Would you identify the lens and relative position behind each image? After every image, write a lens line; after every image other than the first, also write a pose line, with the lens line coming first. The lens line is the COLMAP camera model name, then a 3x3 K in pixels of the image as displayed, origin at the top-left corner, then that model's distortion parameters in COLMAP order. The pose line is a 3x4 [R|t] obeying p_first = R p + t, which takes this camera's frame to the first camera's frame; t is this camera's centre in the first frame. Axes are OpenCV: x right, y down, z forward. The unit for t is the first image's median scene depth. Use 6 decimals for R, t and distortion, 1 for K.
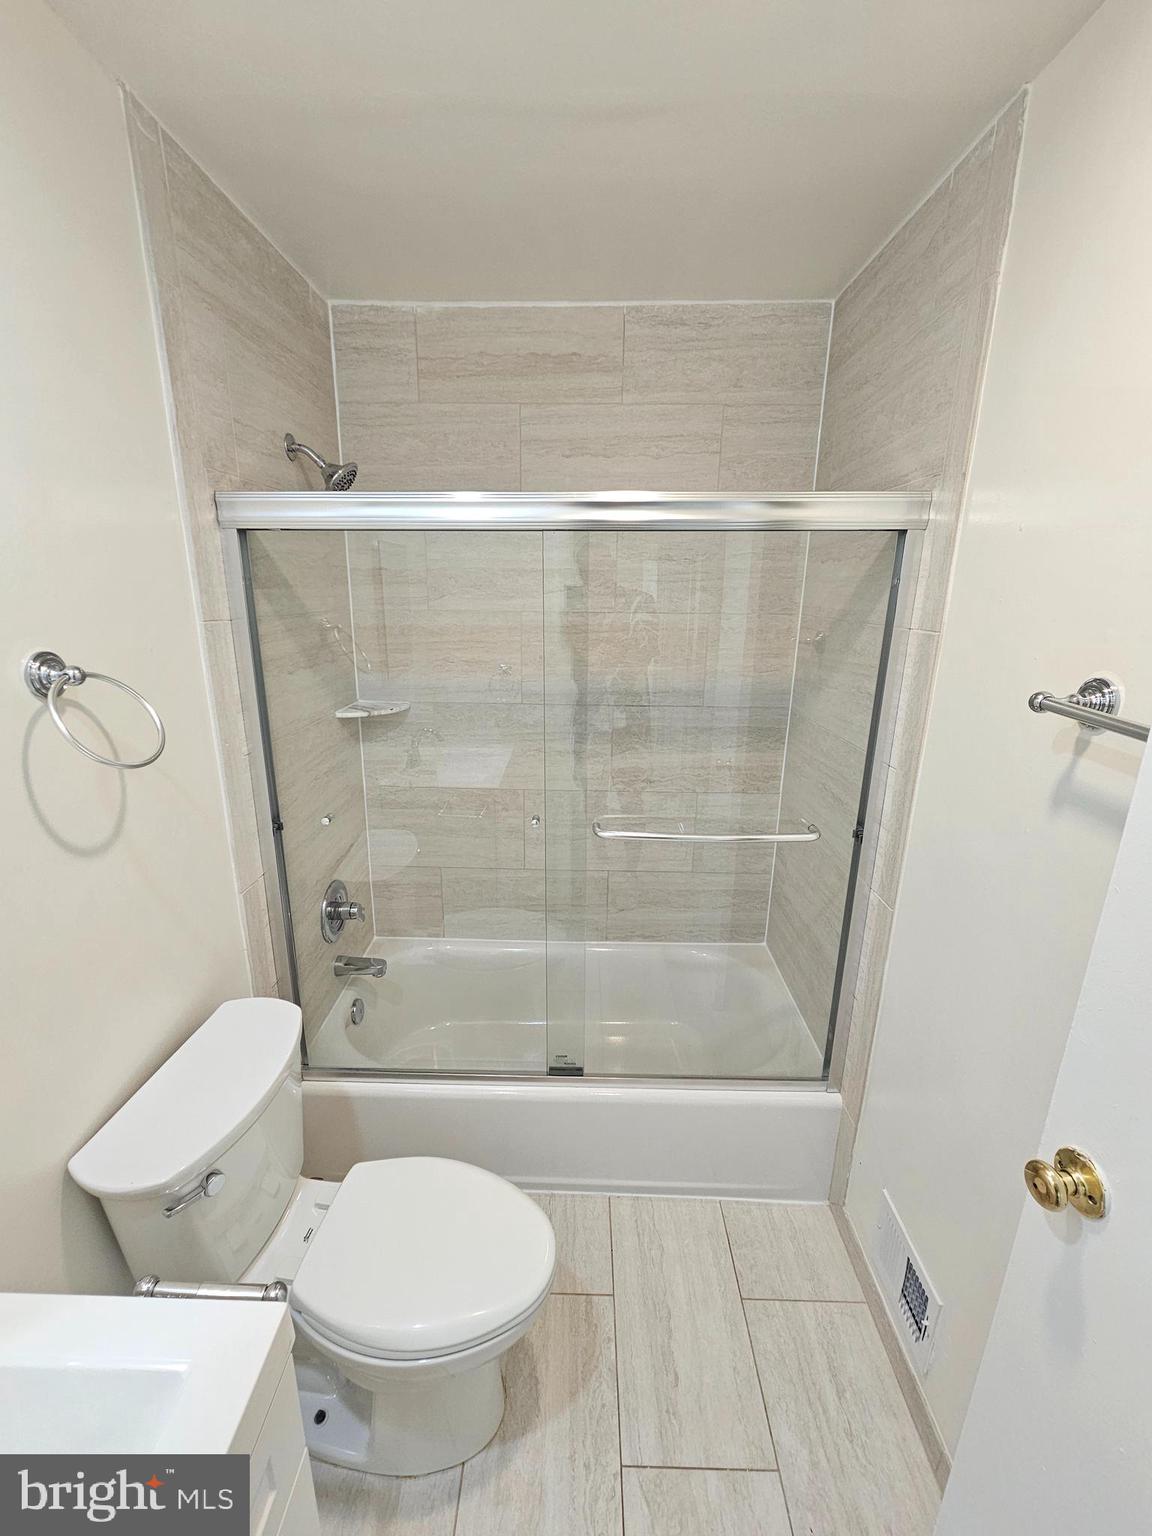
lens RADIAL K [[627.6, 0, 569.2], [0, 627.6, 761.7], [0, 0, 1]] dist [-0.003227, -0.000269]
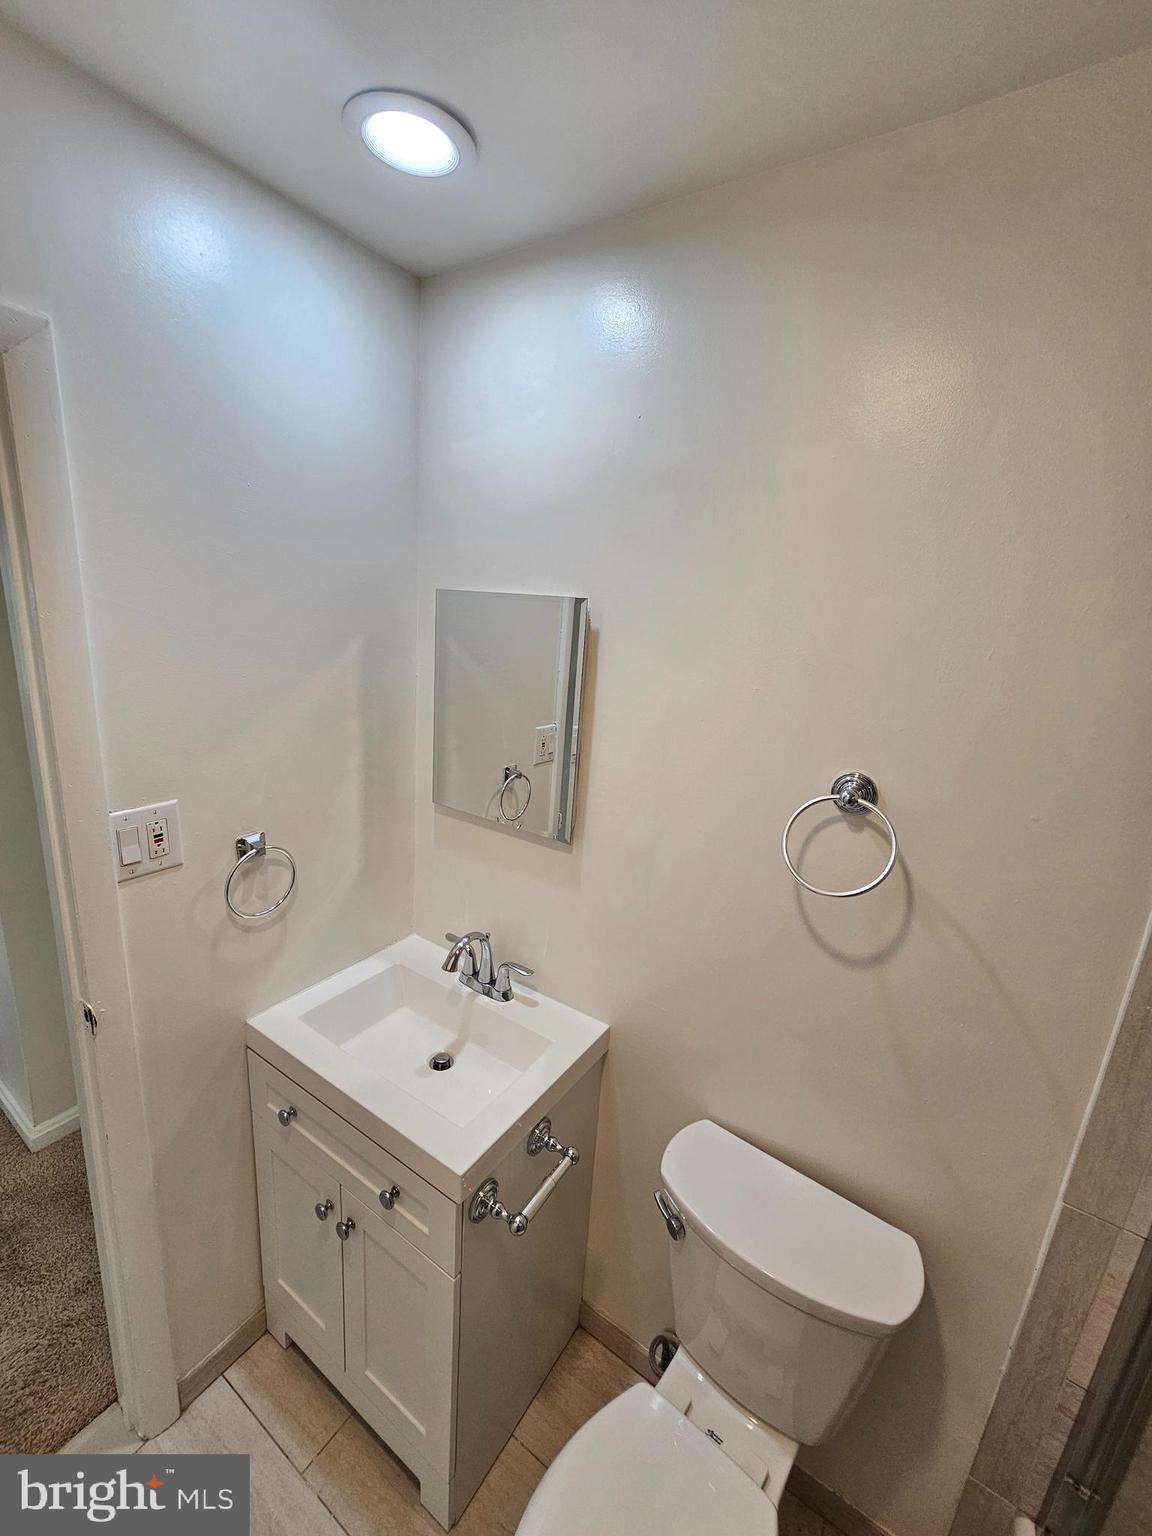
lens RADIAL K [[627.6, 0, 569.2], [0, 627.6, 761.7], [0, 0, 1]] dist [-0.003227, -0.000269]
pose [[-0.530626, 0.159936, -0.832380, 0.178914], [-0.306108, 0.879599, 0.364147, -0.220977], [0.790401, 0.448024, -0.417780, 0.520550]]
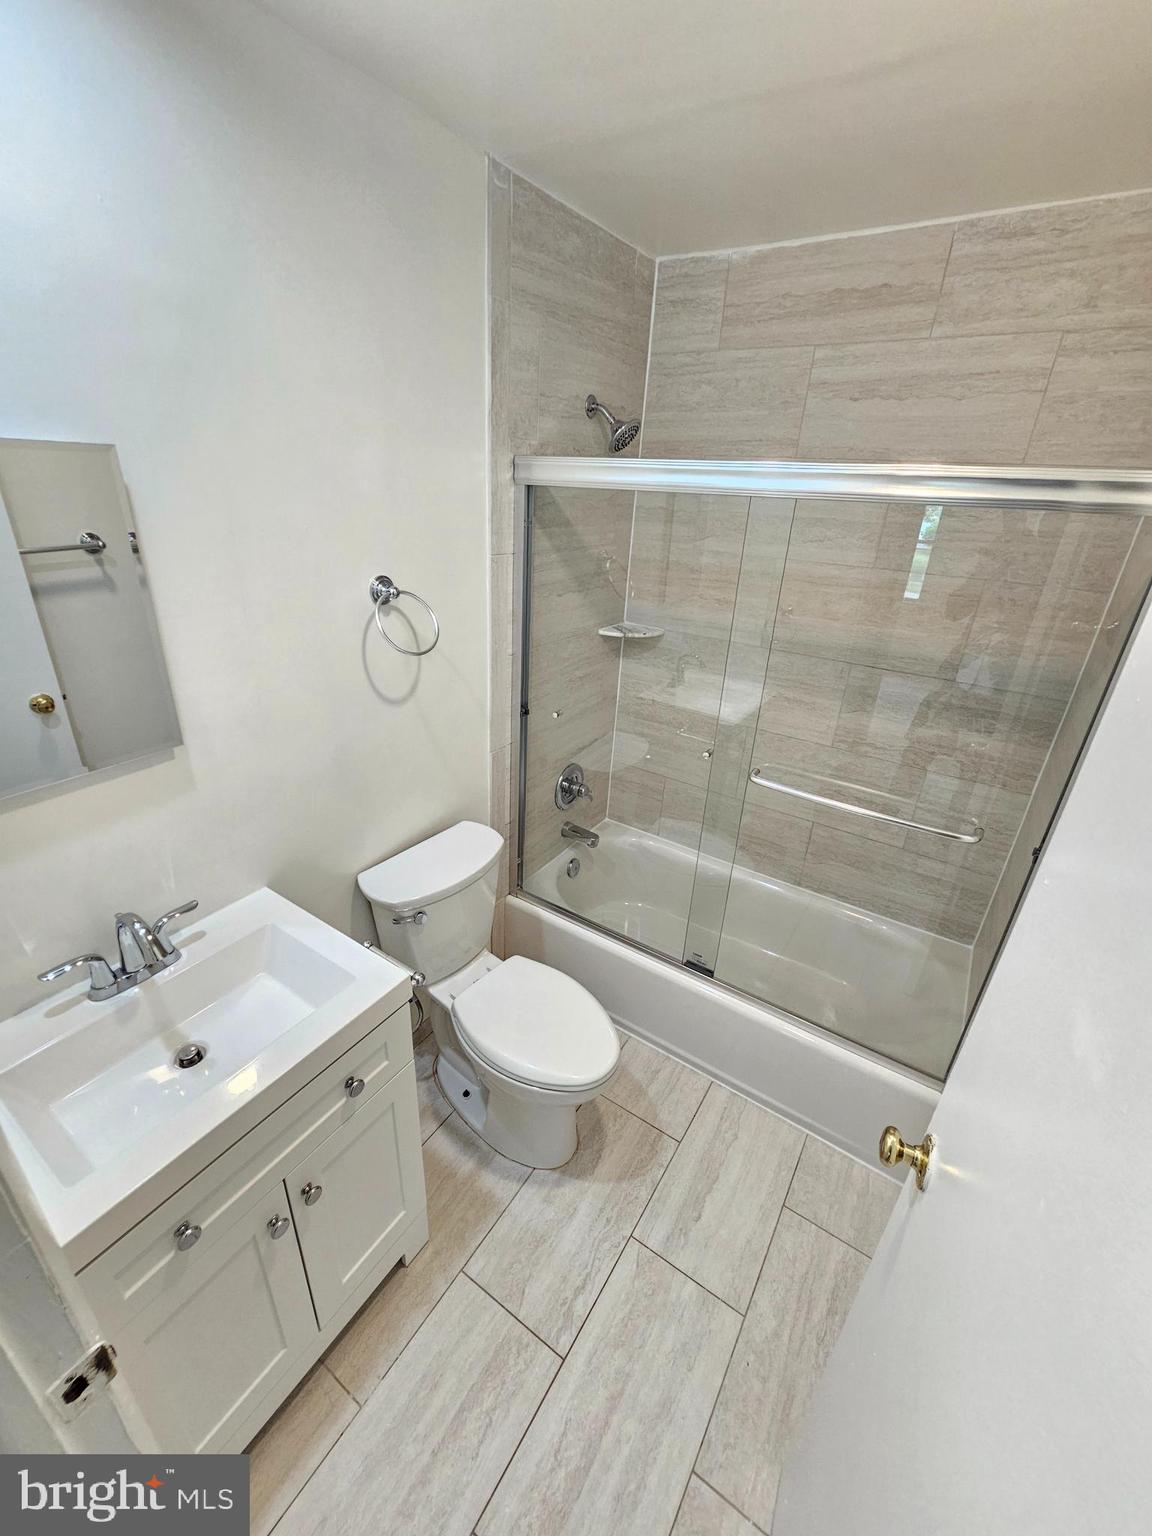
lens RADIAL K [[627.6, 0, 569.2], [0, 627.6, 761.7], [0, 0, 1]] dist [-0.003227, -0.000269]
pose [[0.843777, 0.247495, -0.476221, 0.238646], [-0.180717, 0.966528, 0.182111, -0.046282], [0.505353, -0.067600, 0.860261, -0.098582]]
